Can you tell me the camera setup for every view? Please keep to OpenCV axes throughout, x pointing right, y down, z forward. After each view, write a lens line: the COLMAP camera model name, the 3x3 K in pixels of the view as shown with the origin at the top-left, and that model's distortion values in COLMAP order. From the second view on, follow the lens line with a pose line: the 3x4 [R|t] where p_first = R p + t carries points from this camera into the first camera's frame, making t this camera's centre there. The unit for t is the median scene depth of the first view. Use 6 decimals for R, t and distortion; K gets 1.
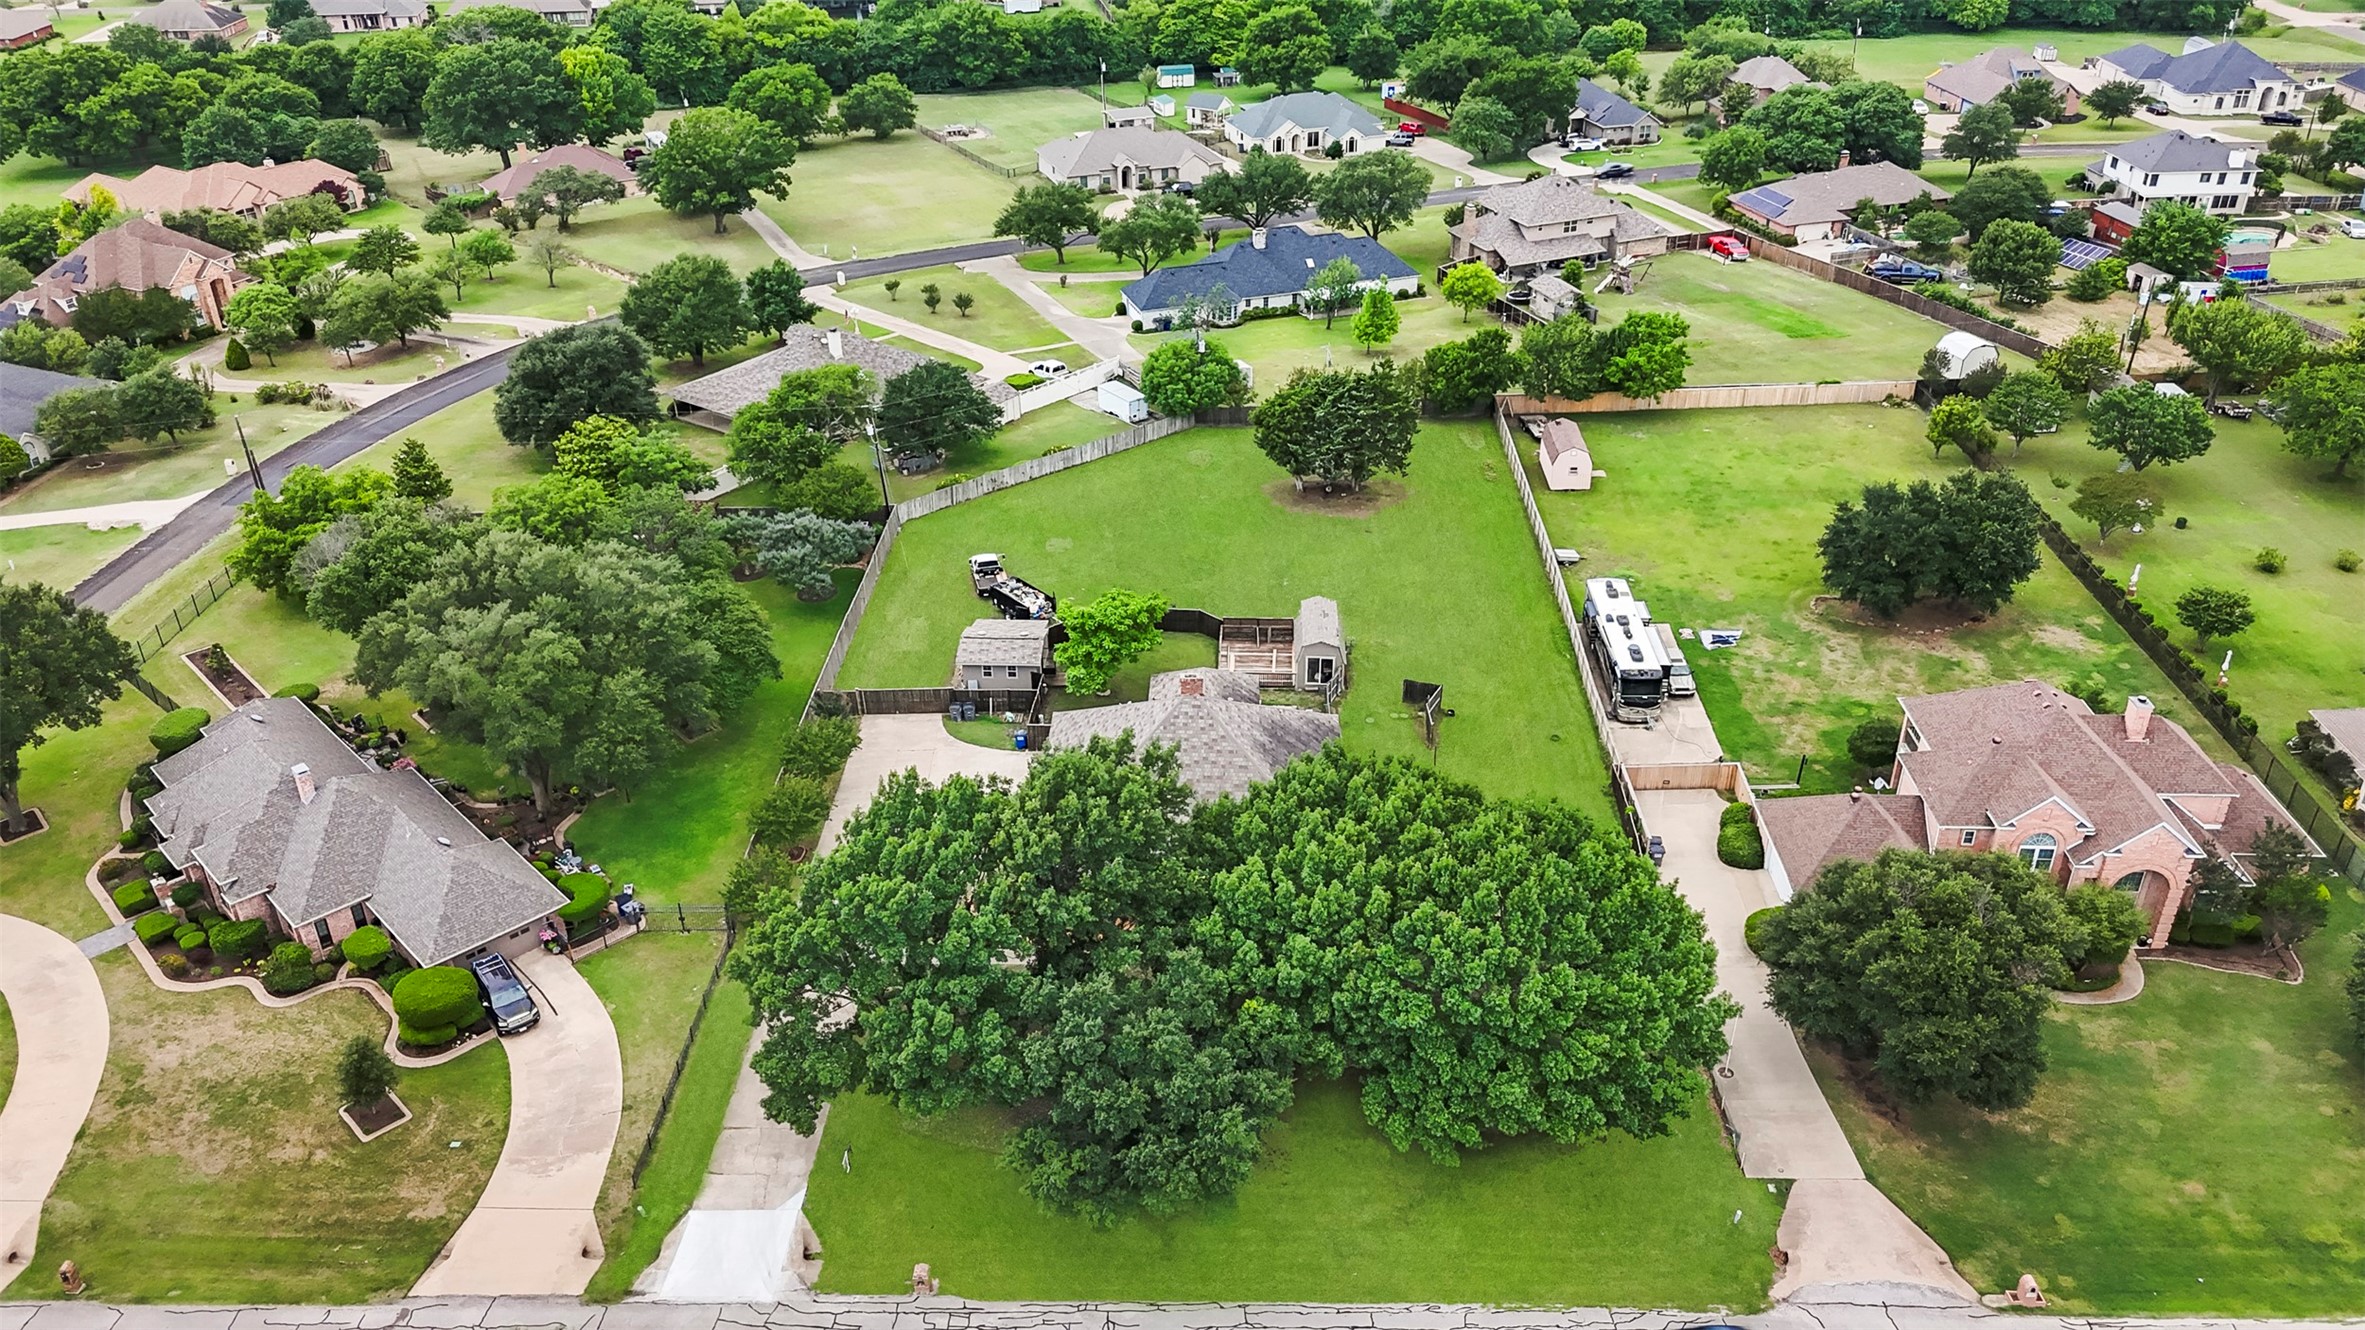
lens RADIAL K [[1760.8, 0, 1186.7], [0, 1760.8, 672.4], [0, 0, 1]] dist [0.042002, -0.015226]
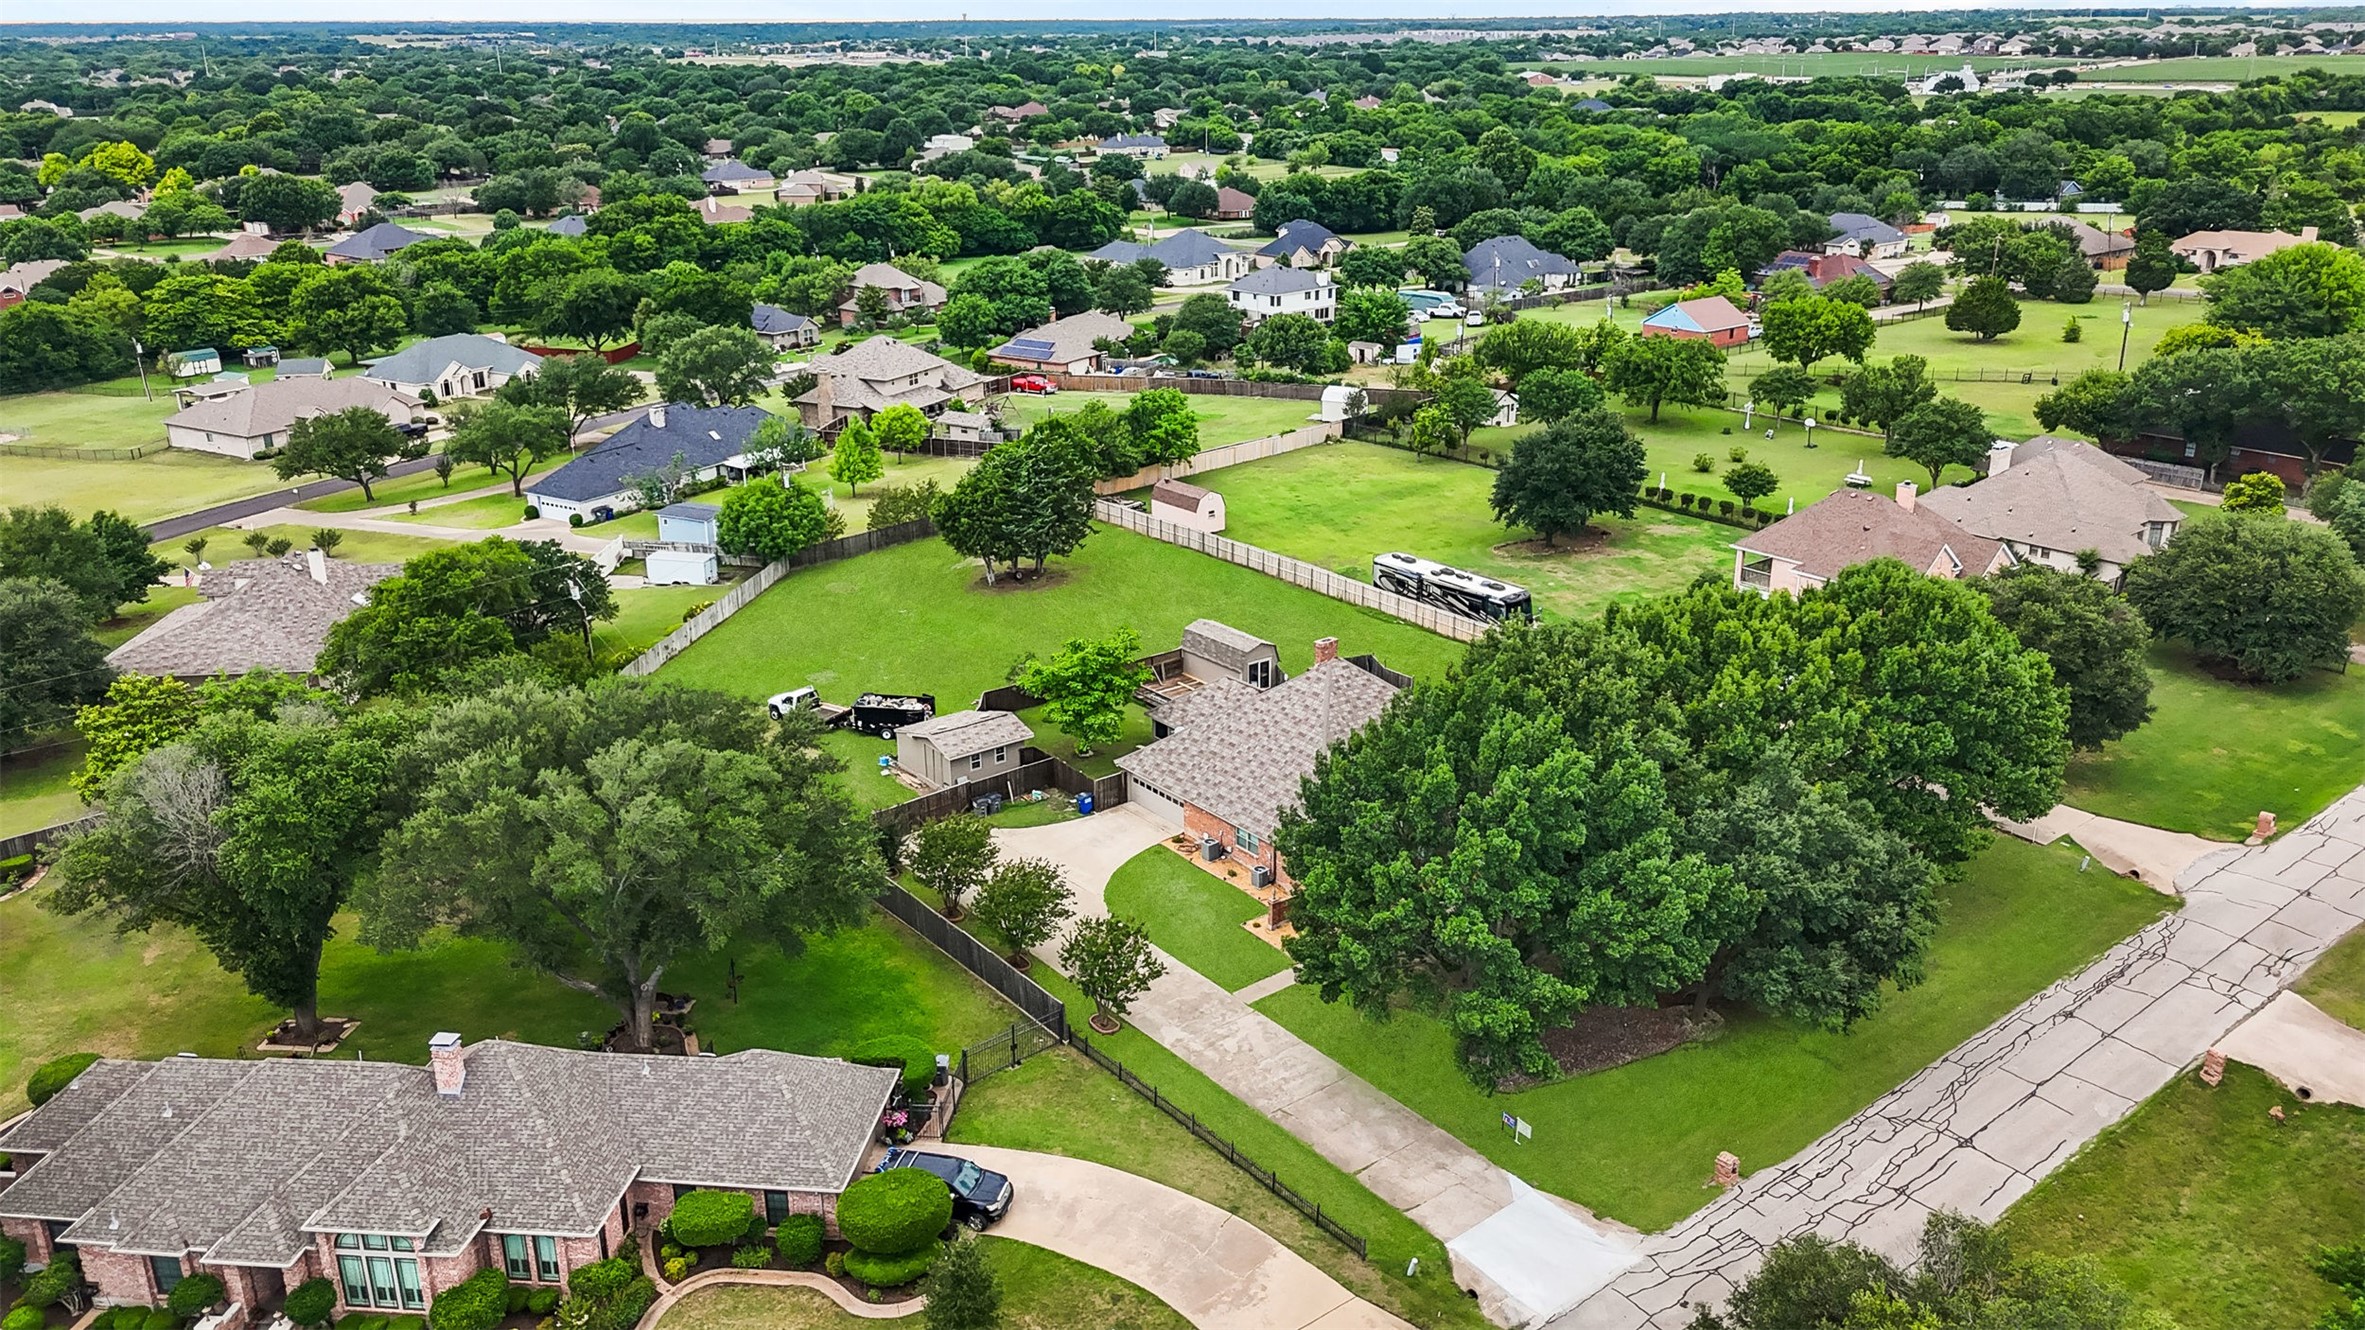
lens RADIAL K [[1760.8, 0, 1181.6], [0, 1760.8, 660.9], [0, 0, 1]] dist [0.042002, -0.015226]
pose [[0.764484, -0.214788, 0.607808, -0.351327], [0.323913, 0.943180, -0.074107, 0.031762], [-0.557355, 0.253531, 0.790618, 0.156777]]
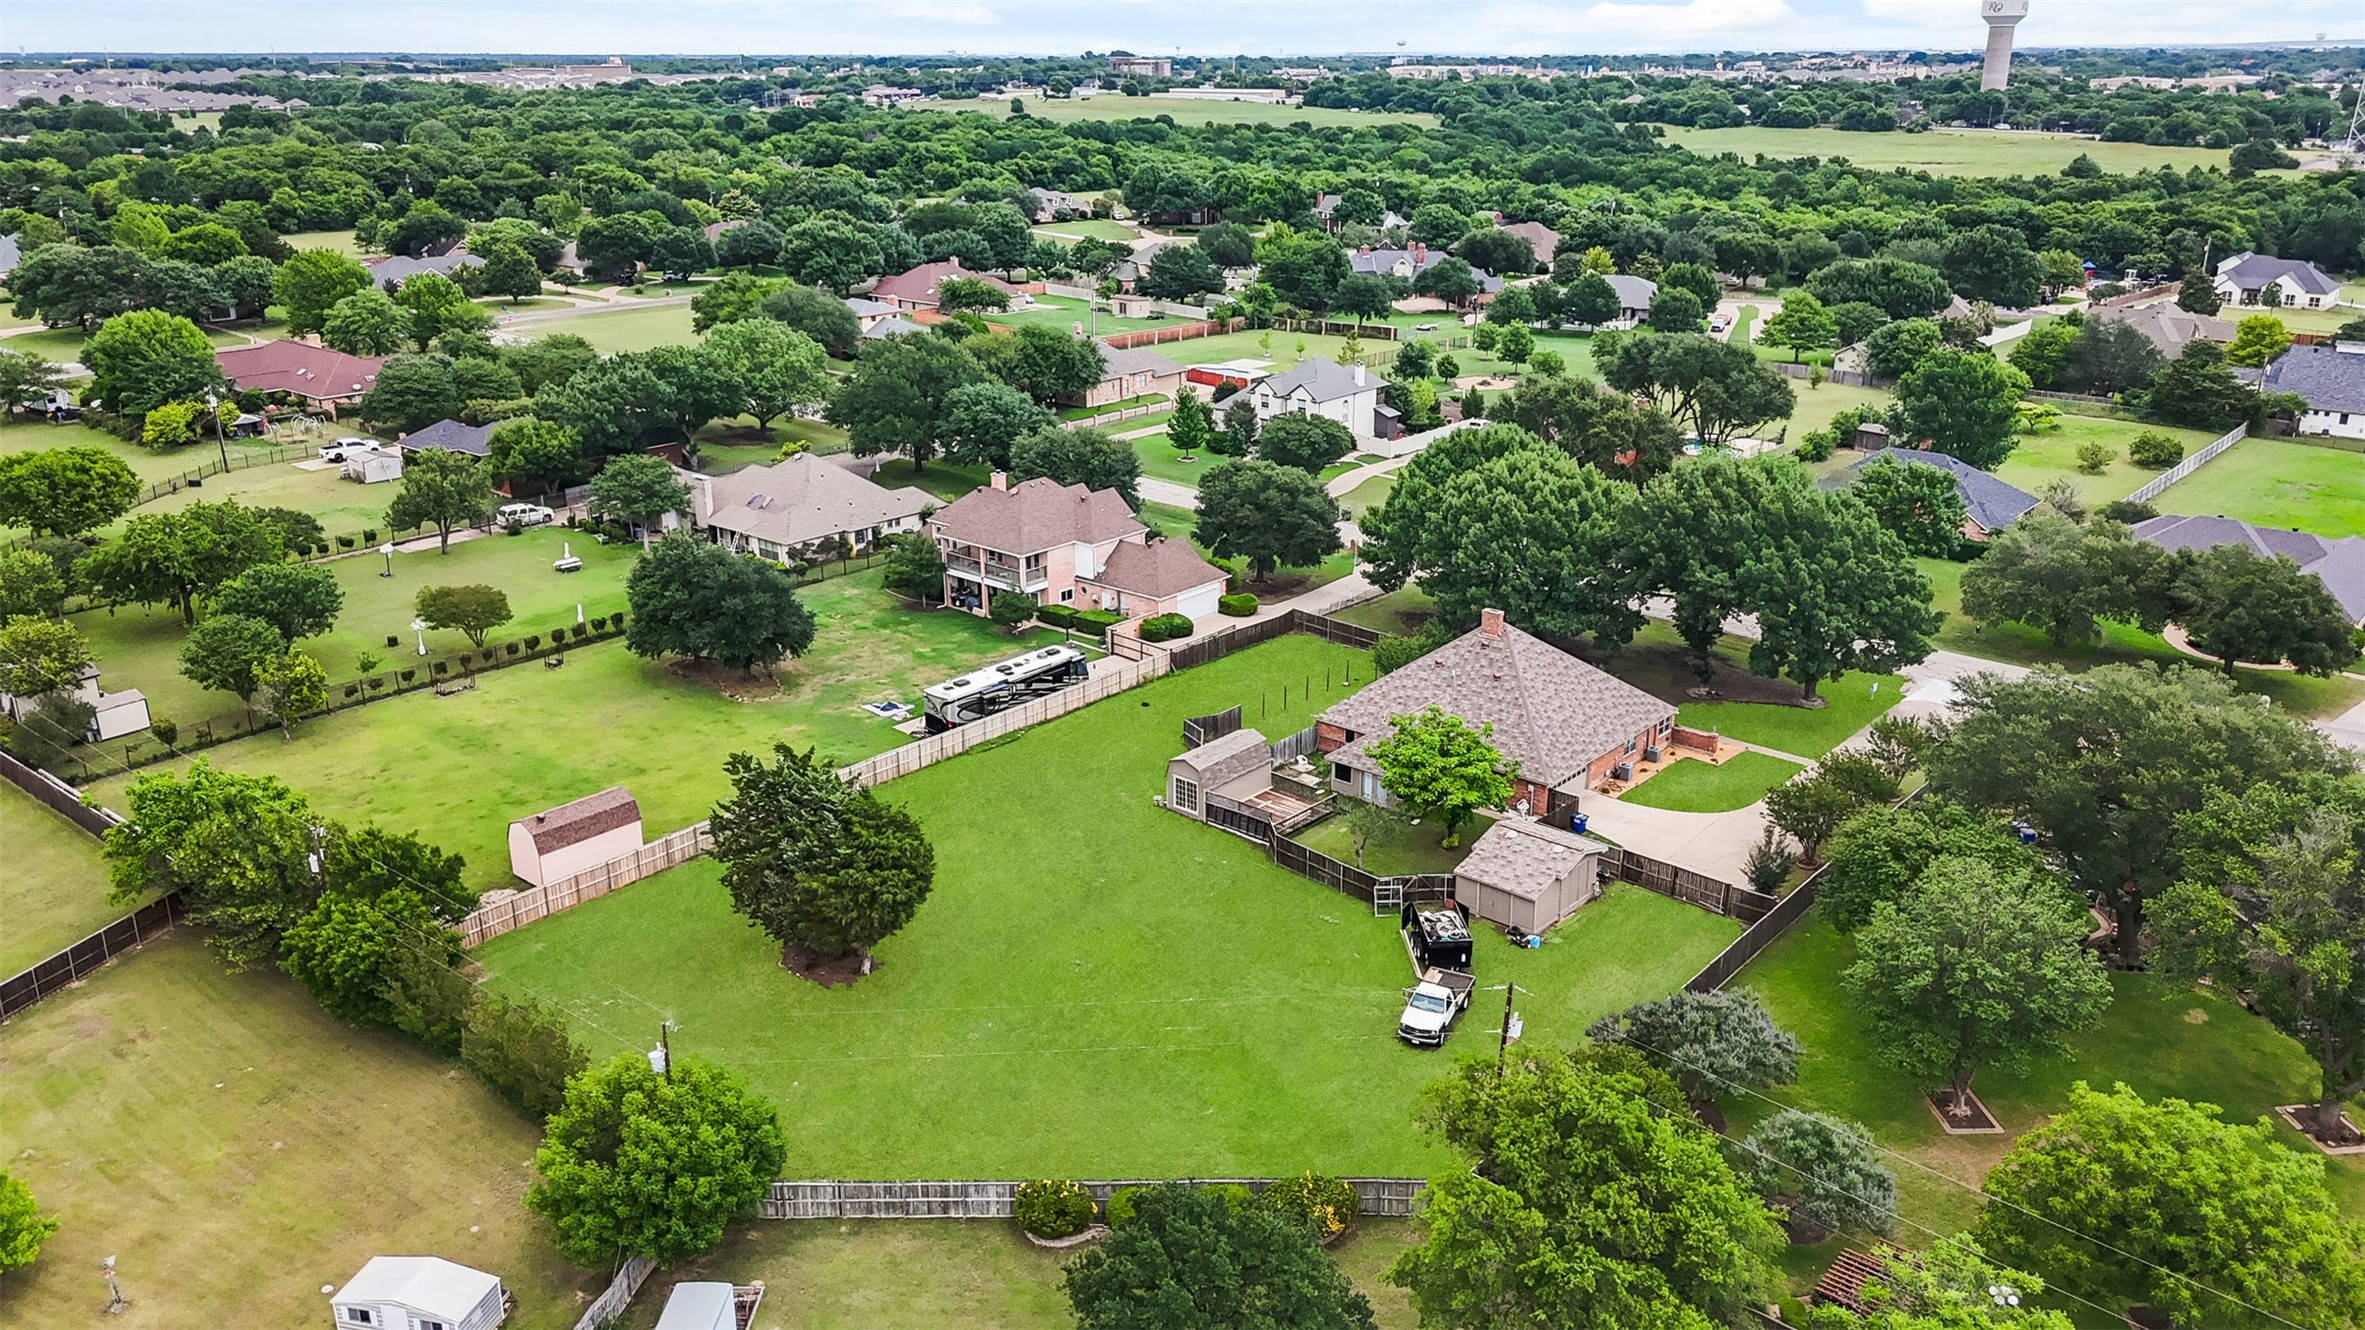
lens RADIAL K [[1760.8, 0, 1177.9], [0, 1760.8, 664.7], [0, 0, 1]] dist [0.042002, -0.015226]
pose [[-0.768705, -0.194518, 0.609307, -0.295786], [0.336235, 0.687484, 0.643670, -0.424139], [-0.544094, 0.699663, -0.463069, 0.907846]]
